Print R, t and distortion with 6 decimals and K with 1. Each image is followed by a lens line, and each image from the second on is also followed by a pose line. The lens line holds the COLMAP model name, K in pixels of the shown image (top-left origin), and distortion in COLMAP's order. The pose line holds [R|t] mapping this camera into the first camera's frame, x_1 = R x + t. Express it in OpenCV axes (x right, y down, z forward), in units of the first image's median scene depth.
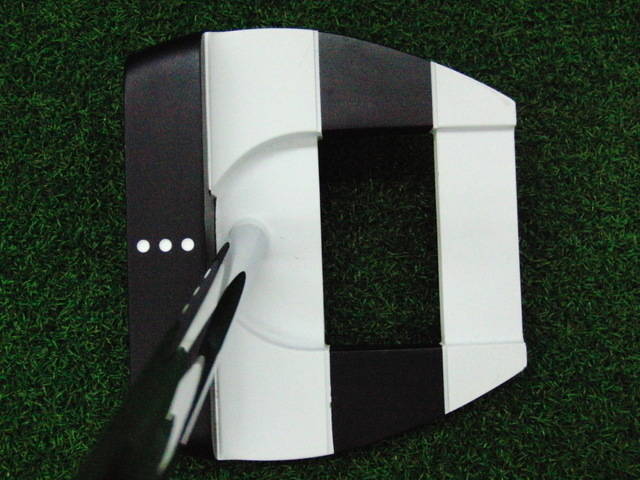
lens RADIAL K [[679.8, 0, 320.0], [0, 679.8, 240.0], [0, 0, 1]] dist [-0.075446, 0.101164]
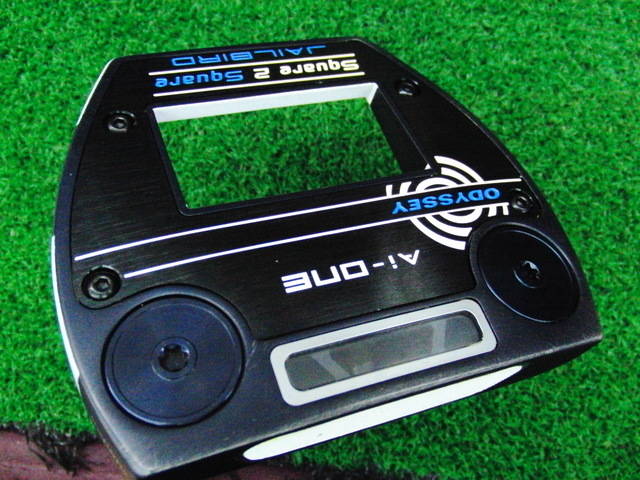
lens RADIAL K [[679.8, 0, 320.0], [0, 679.8, 240.0], [0, 0, 1]] dist [-0.075446, 0.101164]
pose [[0.982049, 0.166368, -0.088891, 0.039886], [-0.148038, 0.971831, 0.183383, 0.138236], [0.116896, -0.166932, 0.979014, -0.221426]]
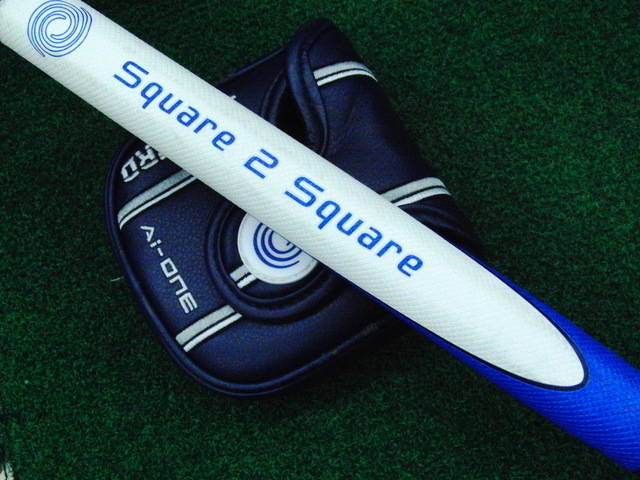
lens RADIAL K [[679.8, 0, 320.0], [0, 679.8, 240.0], [0, 0, 1]] dist [-0.075446, 0.101164]
pose [[0.960358, -0.278724, -0.004963, -0.197500], [0.276696, 0.955235, -0.104719, 0.065624], [0.033929, 0.099194, 0.994490, -0.648829]]
